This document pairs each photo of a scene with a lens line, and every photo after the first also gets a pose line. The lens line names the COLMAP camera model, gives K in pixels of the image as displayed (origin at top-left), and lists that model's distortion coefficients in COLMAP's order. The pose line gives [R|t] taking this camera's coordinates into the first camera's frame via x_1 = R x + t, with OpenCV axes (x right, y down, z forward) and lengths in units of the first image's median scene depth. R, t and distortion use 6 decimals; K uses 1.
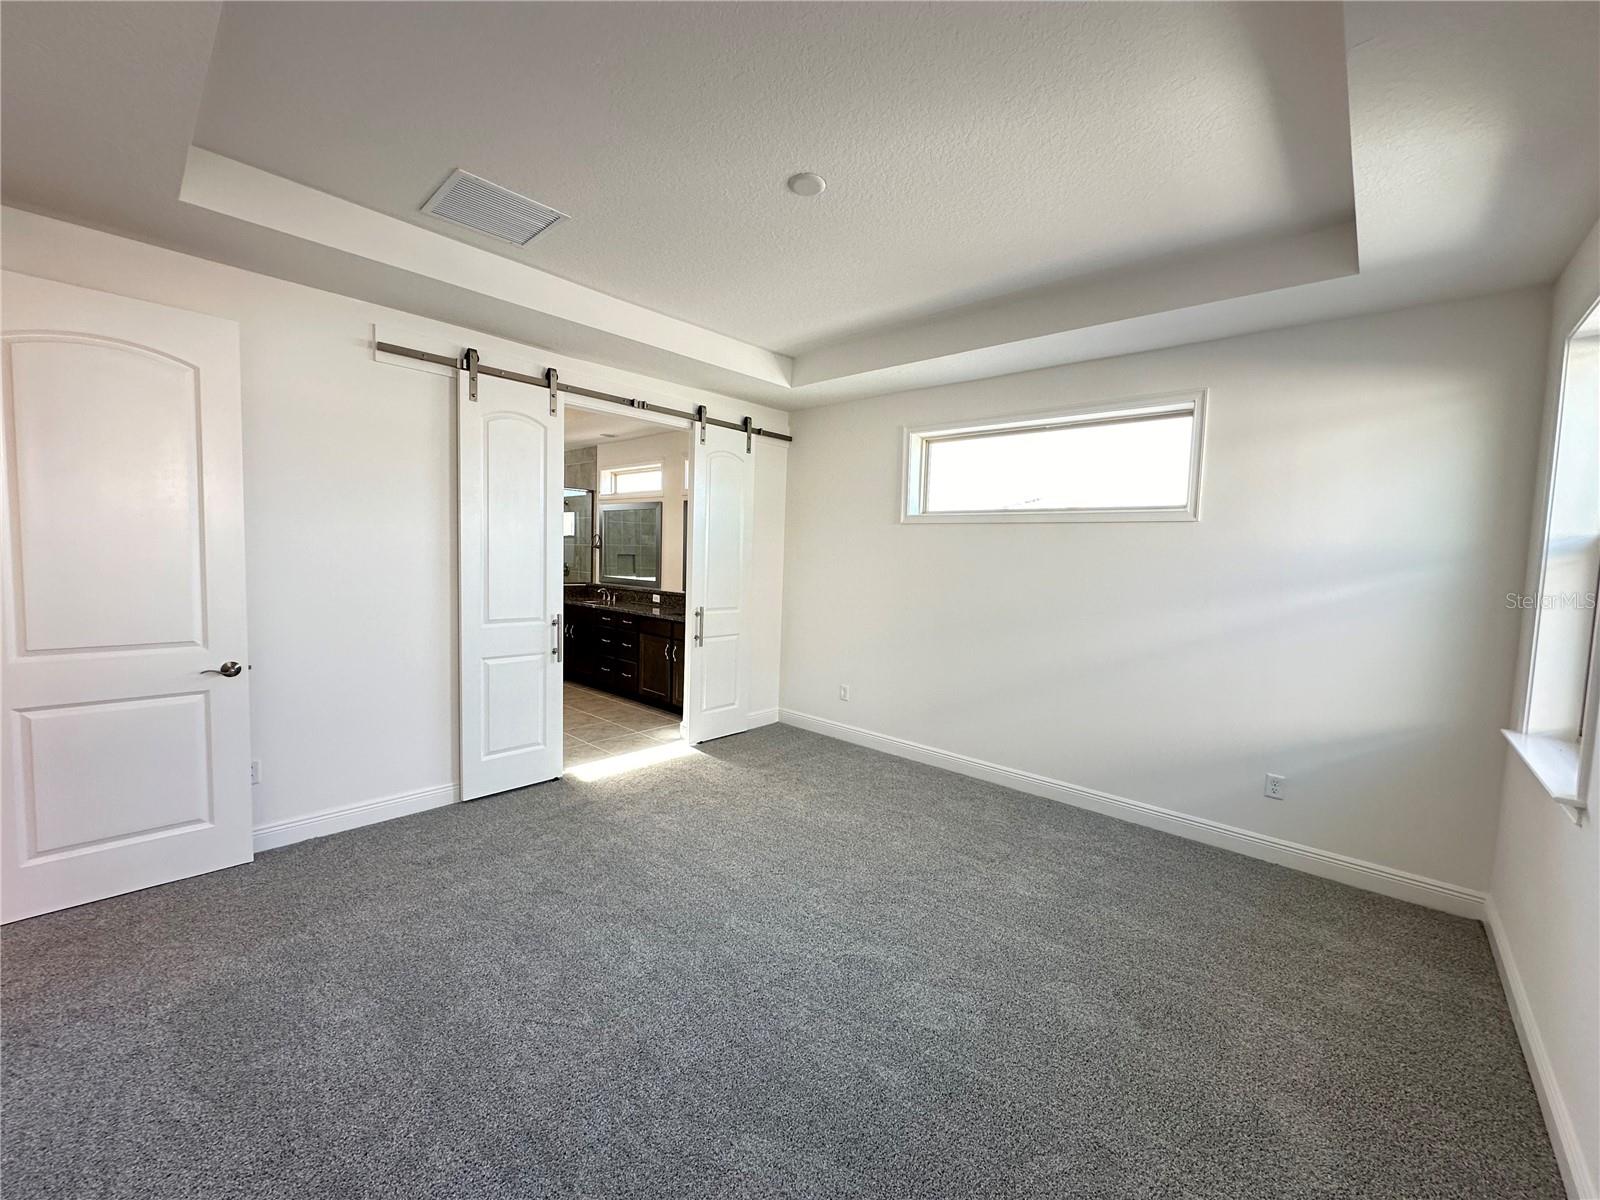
lens RADIAL K [[640.0, 0, 800.0], [0, 640.0, 600.0], [0, 0, 1]] dist [-0.000931, 0.000281]
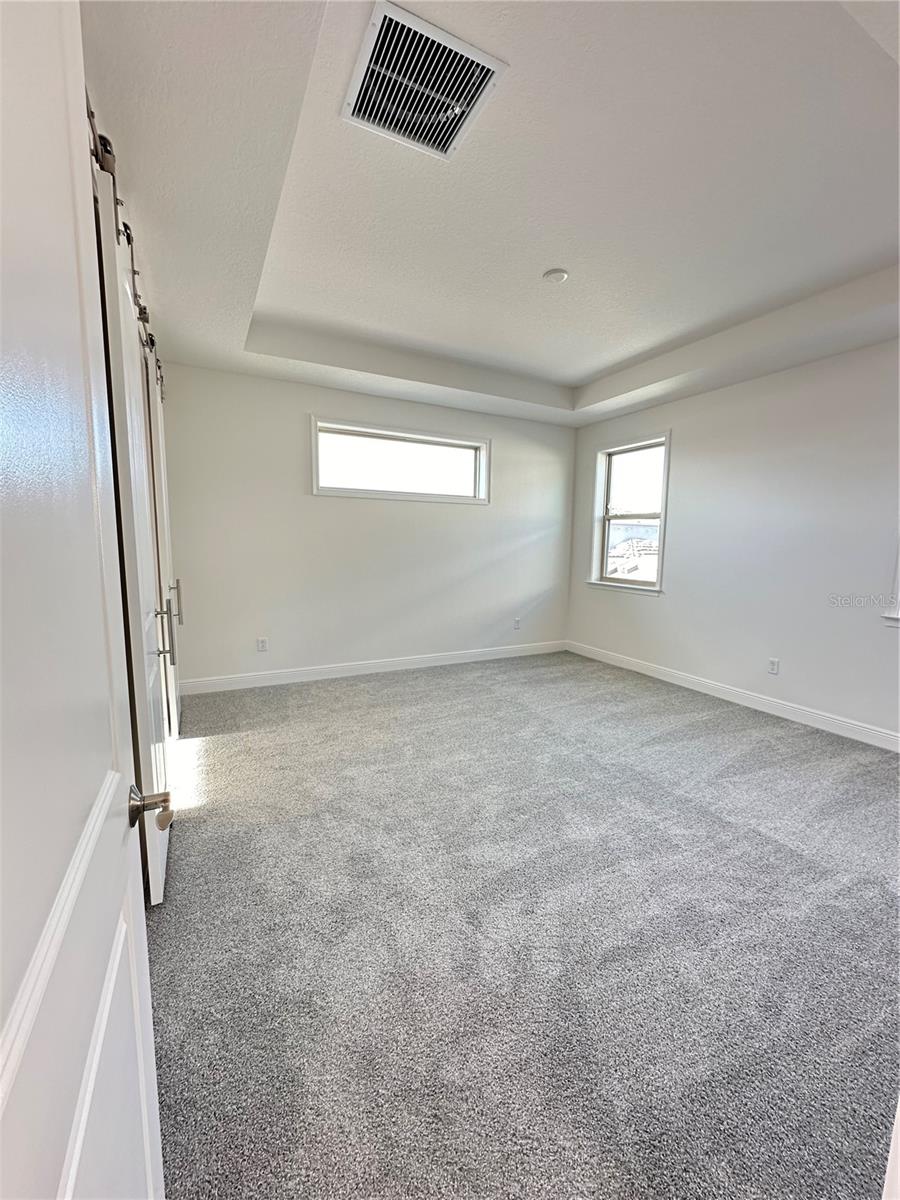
lens RADIAL K [[480.0, 0, 450.0], [0, 480.0, 600.0], [0, 0, 1]] dist [-0.000931, 0.000281]
pose [[0.343111, -0.142952, 0.928353, -0.797977], [0.068432, 0.989529, 0.127080, -0.022723], [-0.936799, 0.019927, 0.349301, 0.537970]]
